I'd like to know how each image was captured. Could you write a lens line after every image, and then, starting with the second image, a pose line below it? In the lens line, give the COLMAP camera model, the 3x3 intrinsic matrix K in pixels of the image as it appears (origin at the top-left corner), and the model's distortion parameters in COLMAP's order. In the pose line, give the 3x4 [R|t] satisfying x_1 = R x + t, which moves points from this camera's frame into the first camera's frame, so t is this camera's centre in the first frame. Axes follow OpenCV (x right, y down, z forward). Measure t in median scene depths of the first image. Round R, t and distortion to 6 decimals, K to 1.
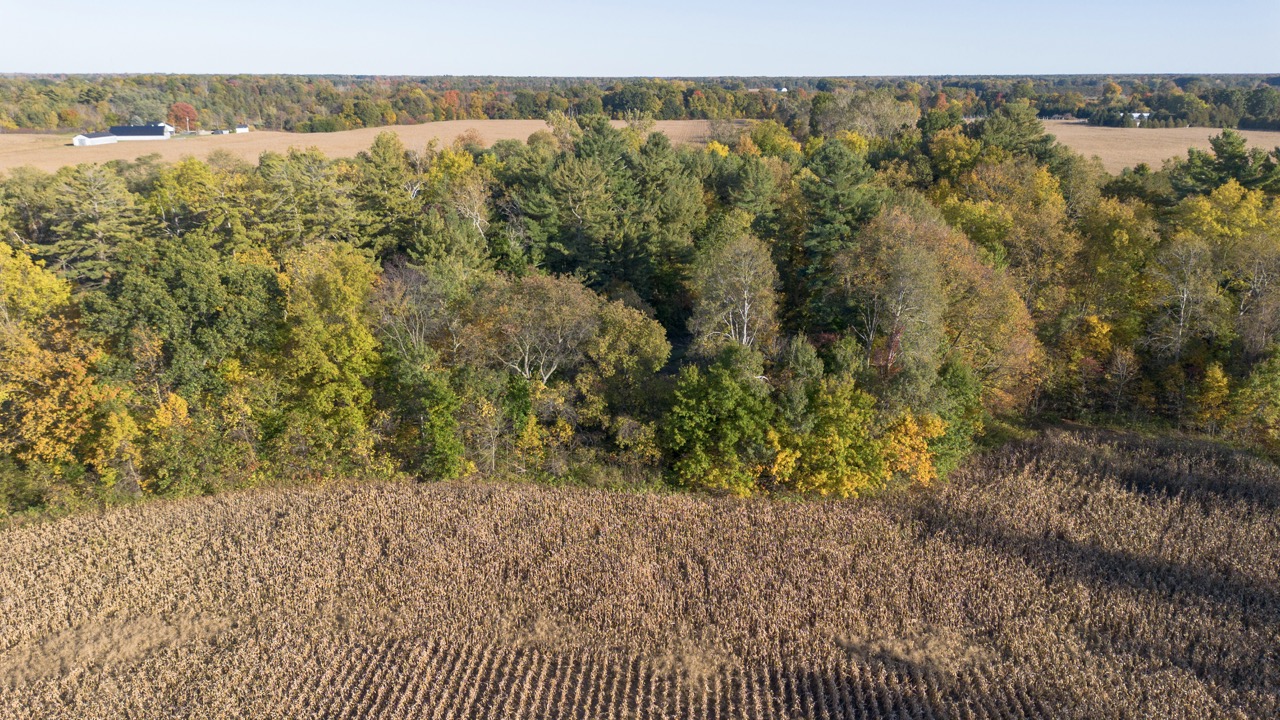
lens RADIAL K [[903.3, 0, 640.0], [0, 903.3, 360.0], [0, 0, 1]] dist [0.027248, -0.000496]
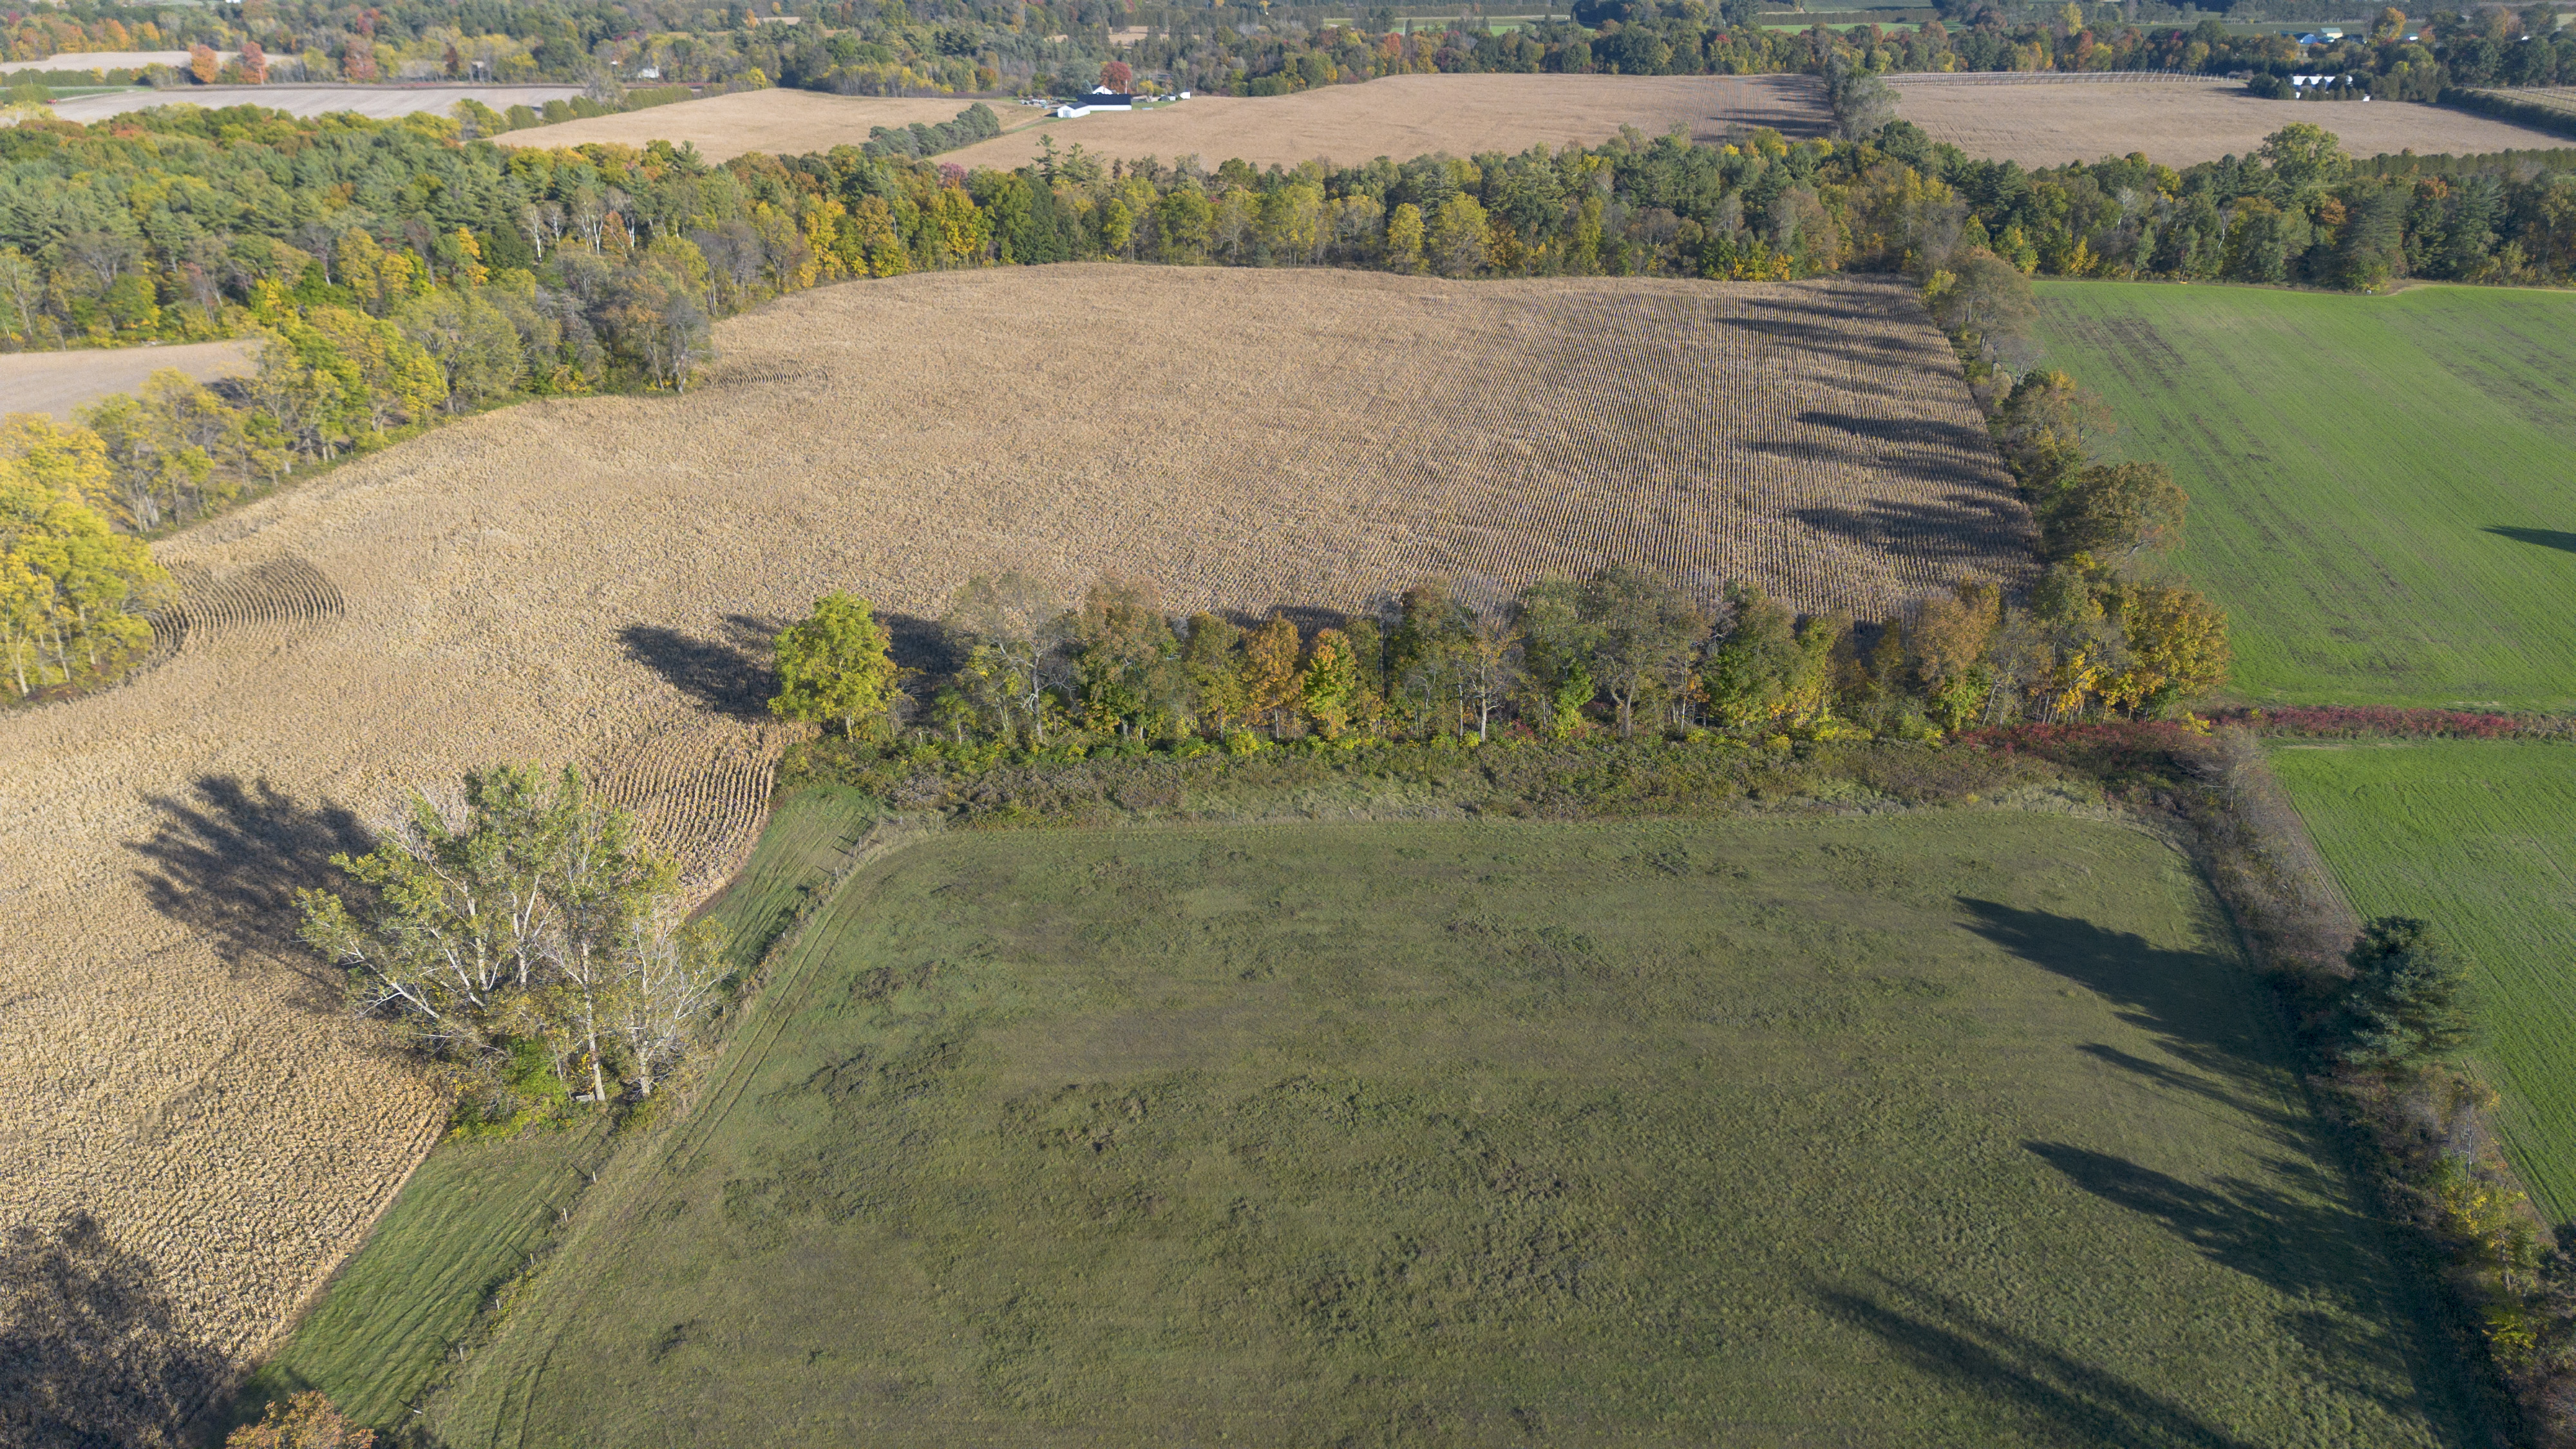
lens RADIAL K [[1824.9, 0, 1279.7], [0, 1824.9, 718.5], [0, 0, 1]] dist [0.097765, -0.108105]
pose [[0.987732, 0.062197, -0.143240, -0.197697], [-0.046559, 0.992835, 0.110049, 0.510426], [0.149059, -0.102030, 0.983550, -2.812132]]
